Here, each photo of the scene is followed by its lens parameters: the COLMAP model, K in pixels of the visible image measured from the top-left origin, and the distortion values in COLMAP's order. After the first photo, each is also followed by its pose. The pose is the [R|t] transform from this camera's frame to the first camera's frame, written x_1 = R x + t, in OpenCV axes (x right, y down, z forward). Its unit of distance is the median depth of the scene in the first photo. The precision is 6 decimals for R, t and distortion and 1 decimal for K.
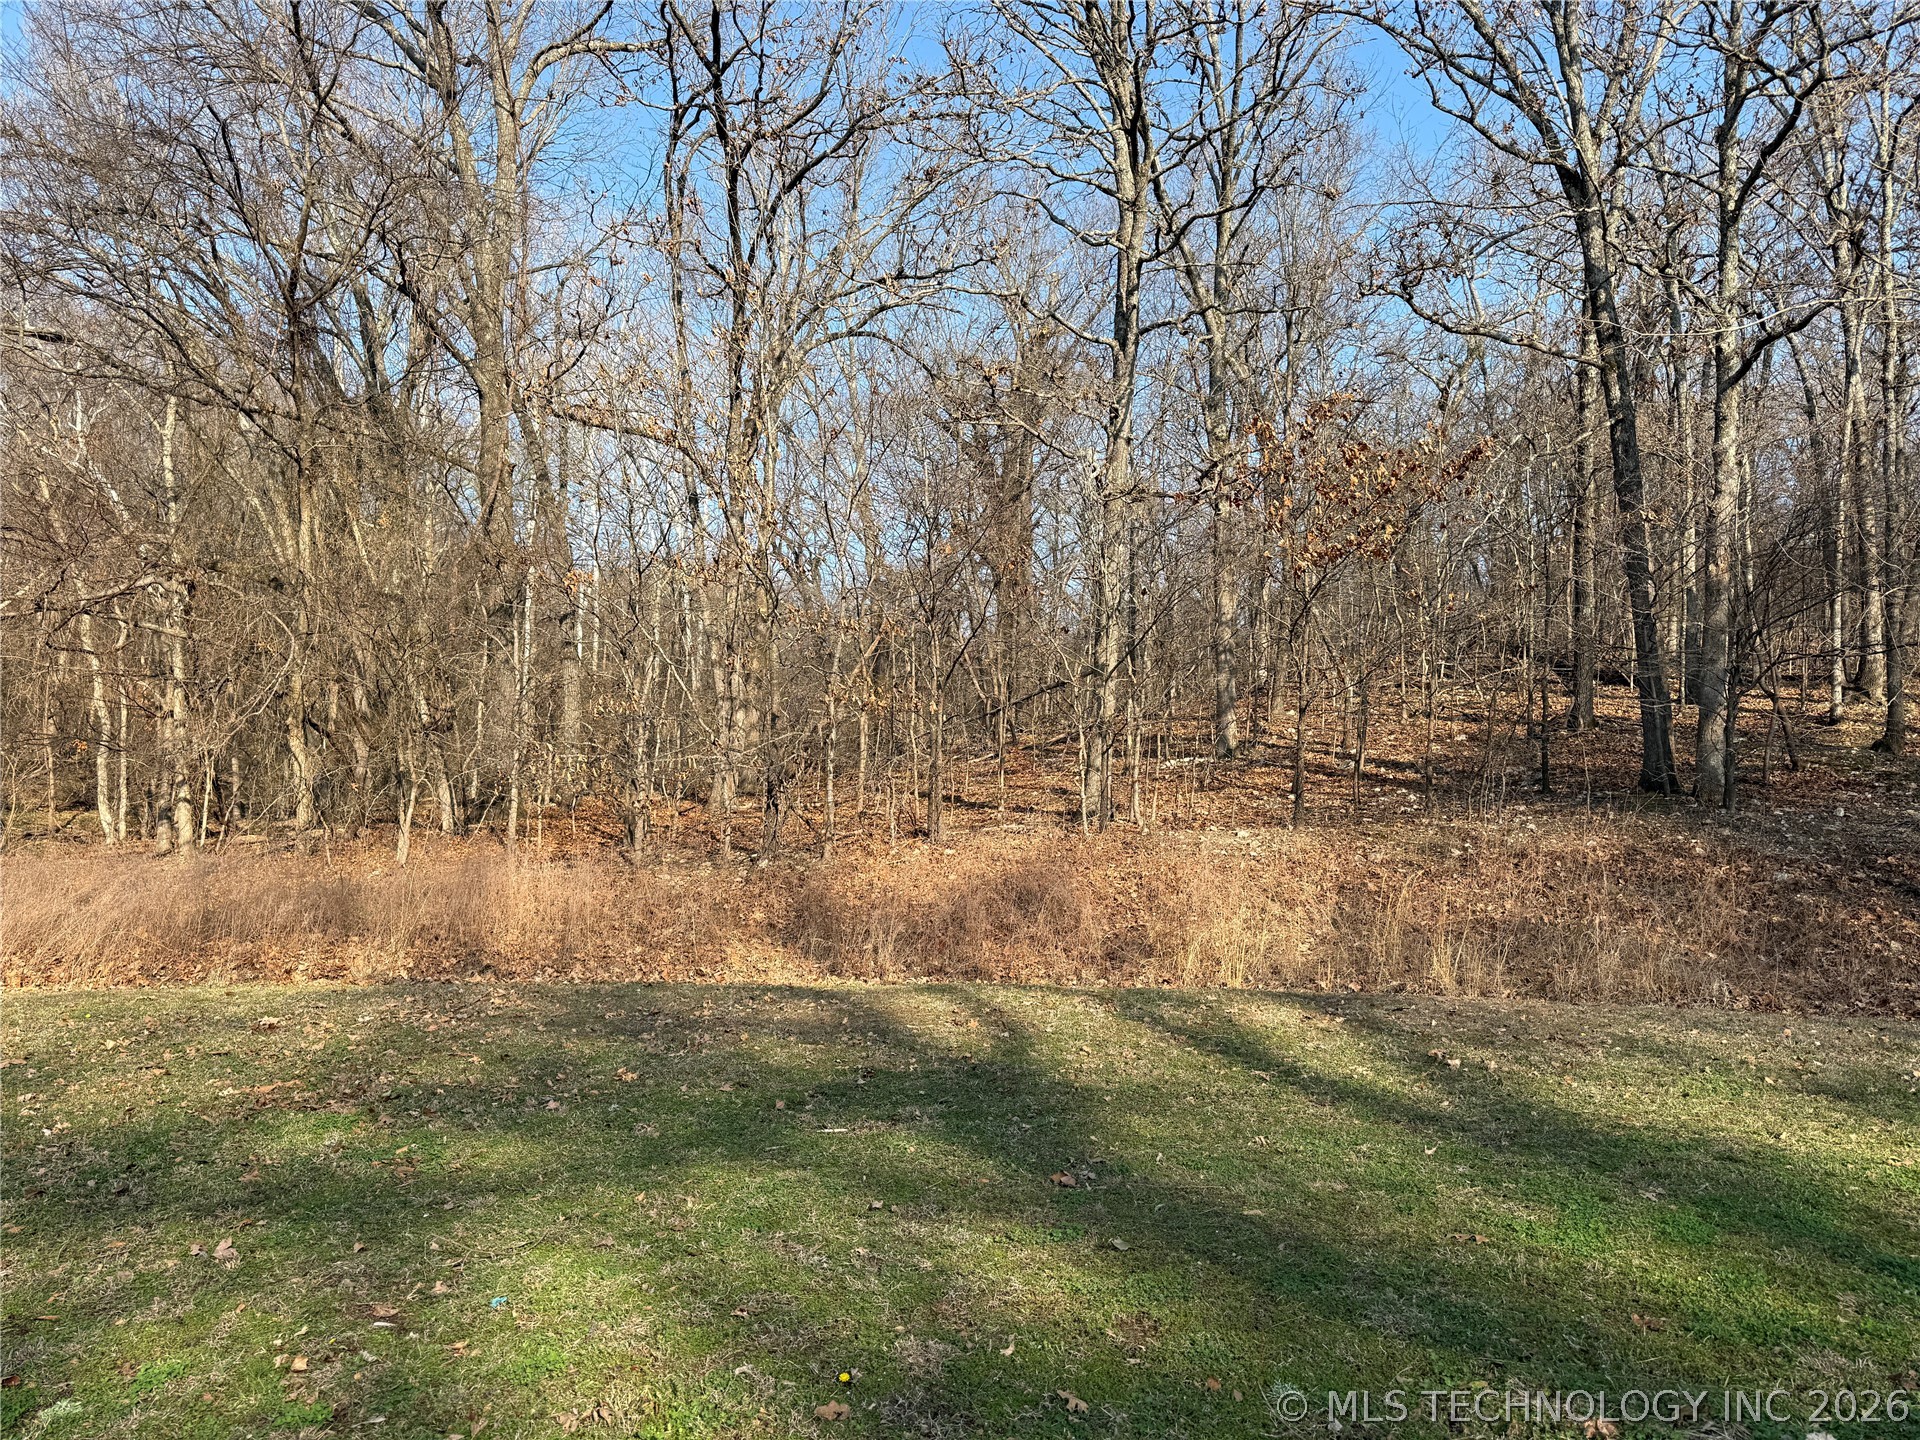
lens RADIAL K [[1348.9, 0, 964.5], [0, 1348.9, 718.2], [0, 0, 1]] dist [0.020304, -0.027141]
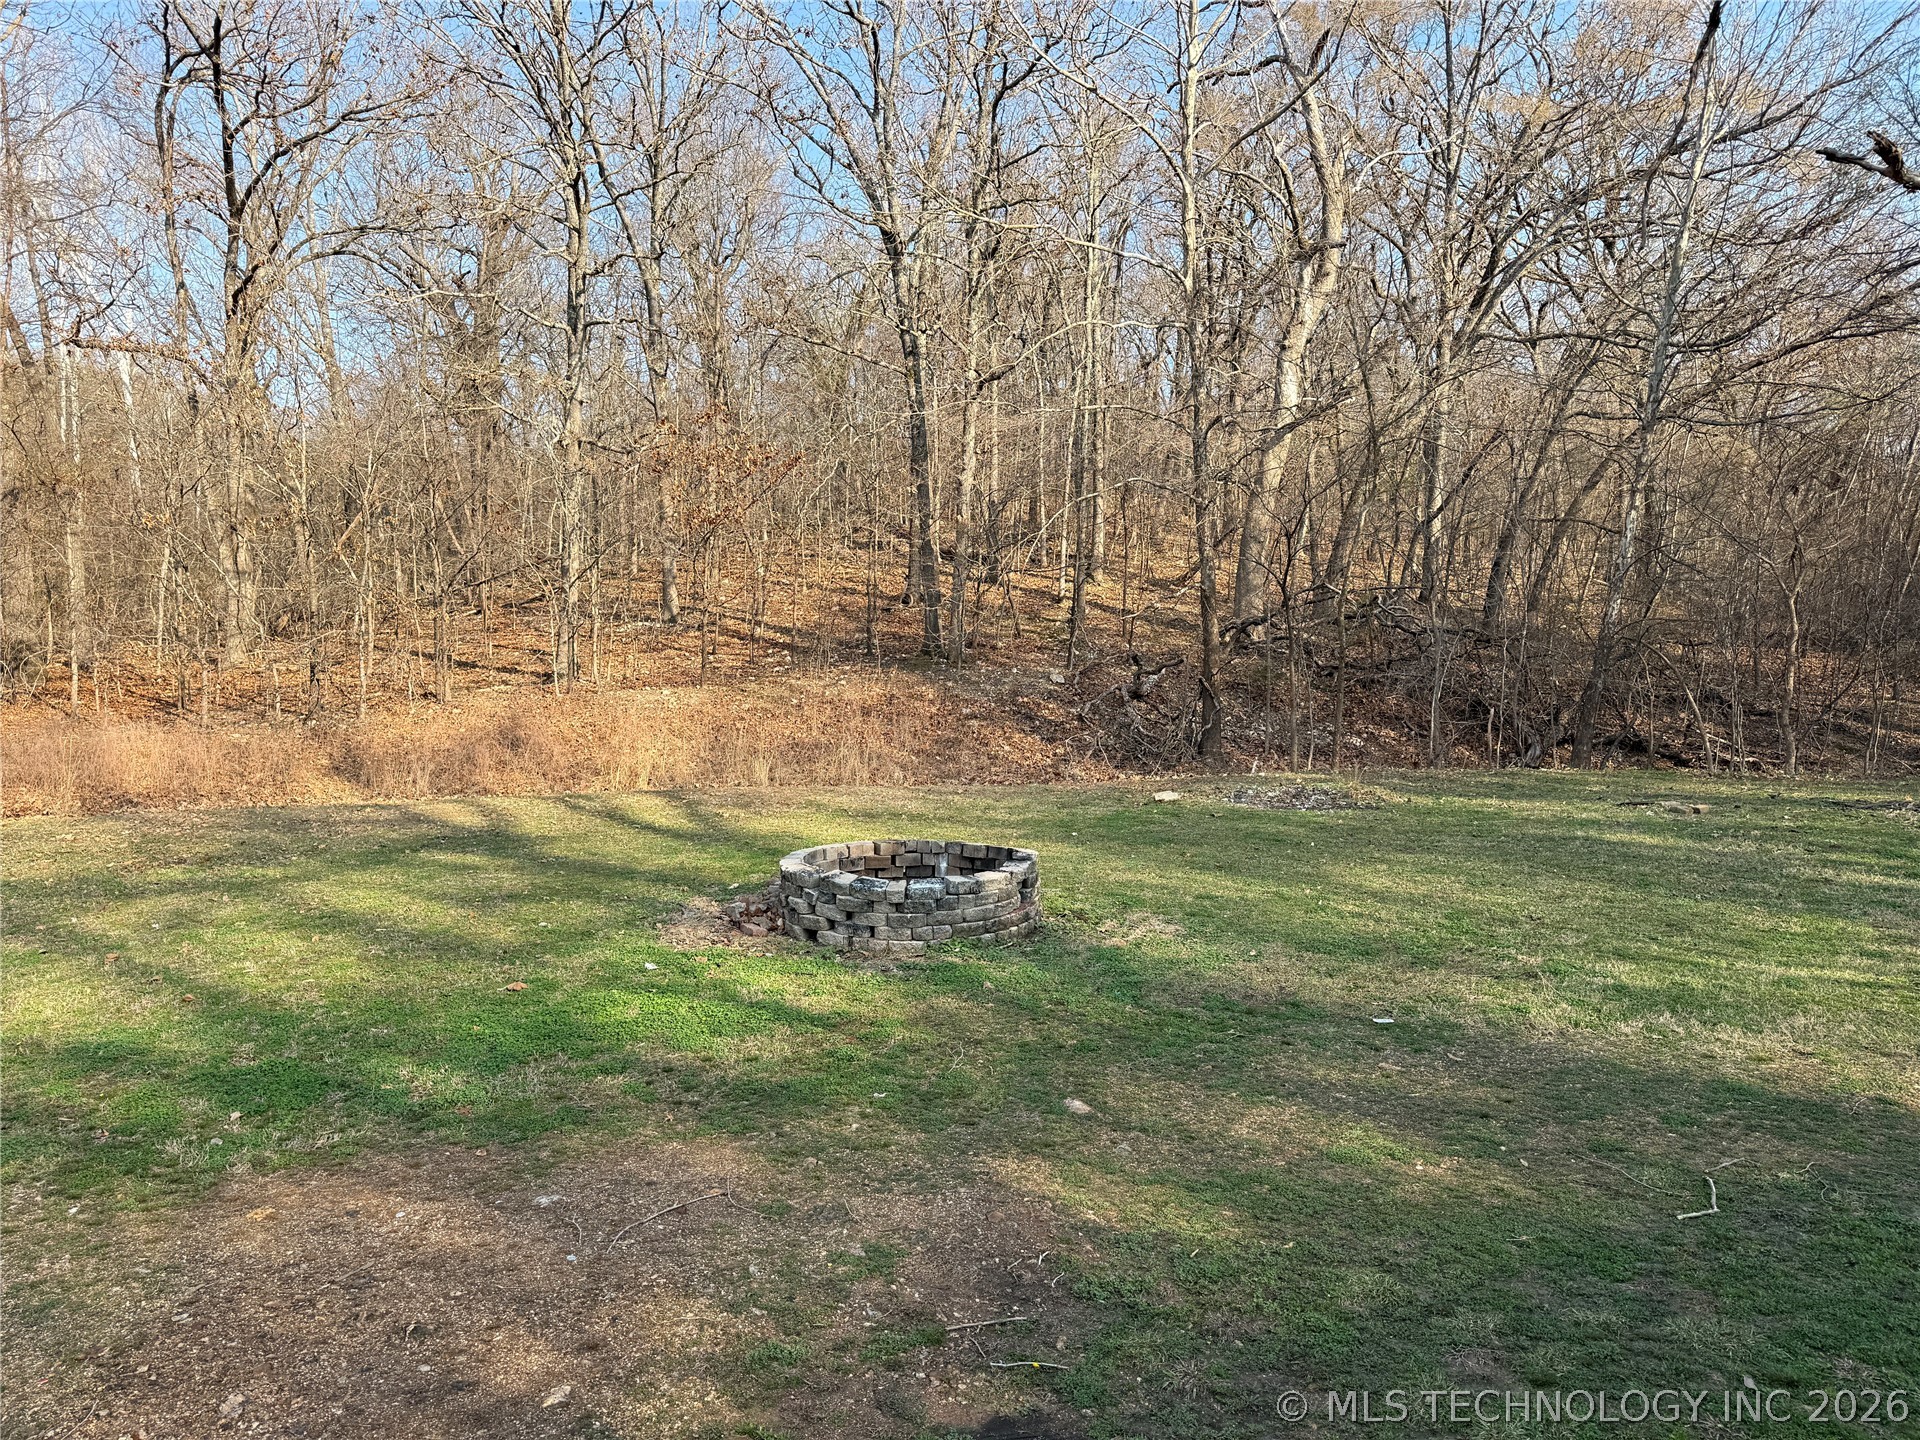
lens RADIAL K [[1348.9, 0, 964.5], [0, 1348.9, 718.2], [0, 0, 1]] dist [0.020304, -0.027141]
pose [[0.933215, -0.037134, 0.357395, -0.016884], [-0.011349, 0.991103, 0.132610, -0.077419], [-0.359139, -0.127810, 0.924491, -0.452766]]
